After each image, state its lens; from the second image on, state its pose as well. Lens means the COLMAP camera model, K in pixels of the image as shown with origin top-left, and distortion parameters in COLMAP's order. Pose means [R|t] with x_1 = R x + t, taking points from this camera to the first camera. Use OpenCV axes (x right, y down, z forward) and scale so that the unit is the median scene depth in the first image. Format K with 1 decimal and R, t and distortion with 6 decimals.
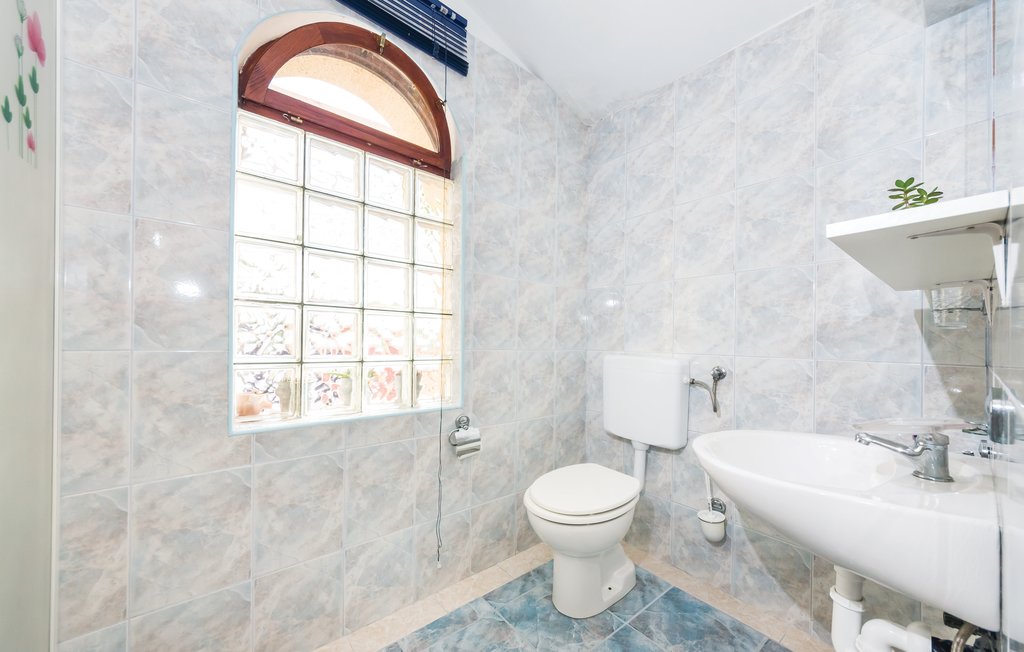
lens RADIAL K [[357.7, 0, 526.6], [0, 357.7, 330.1], [0, 0, 1]] dist [-0.007865, -0.000068]
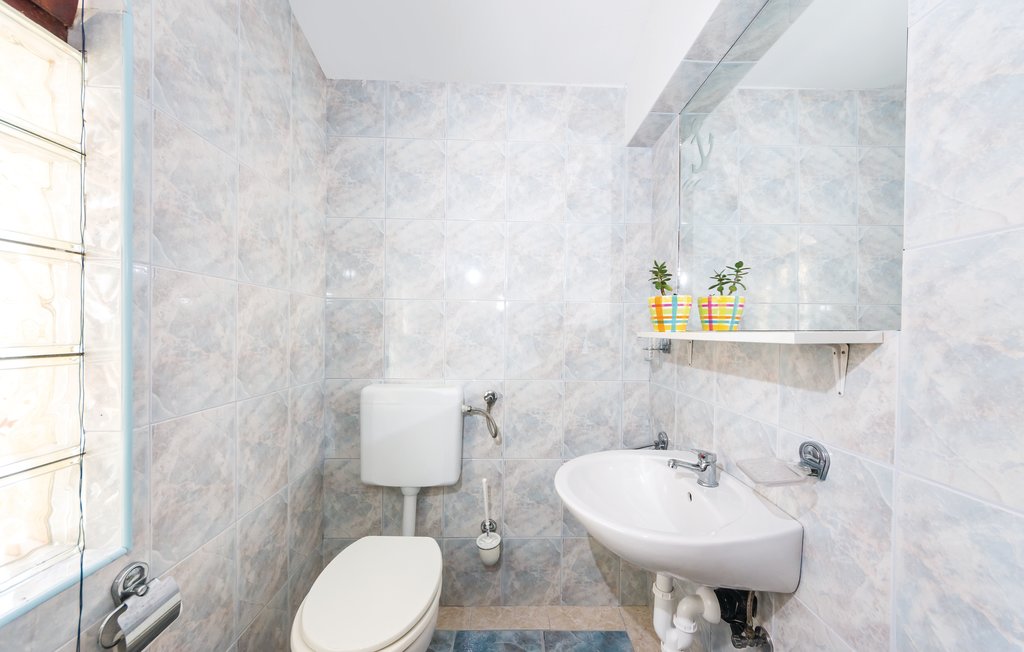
lens RADIAL K [[357.7, 0, 526.6], [0, 357.7, 330.1], [0, 0, 1]] dist [-0.007865, -0.000068]
pose [[0.633619, 0.004318, 0.773633, -0.178981], [-0.024275, 0.999603, 0.014302, -0.083727], [-0.773264, -0.027841, 0.633472, 0.257269]]
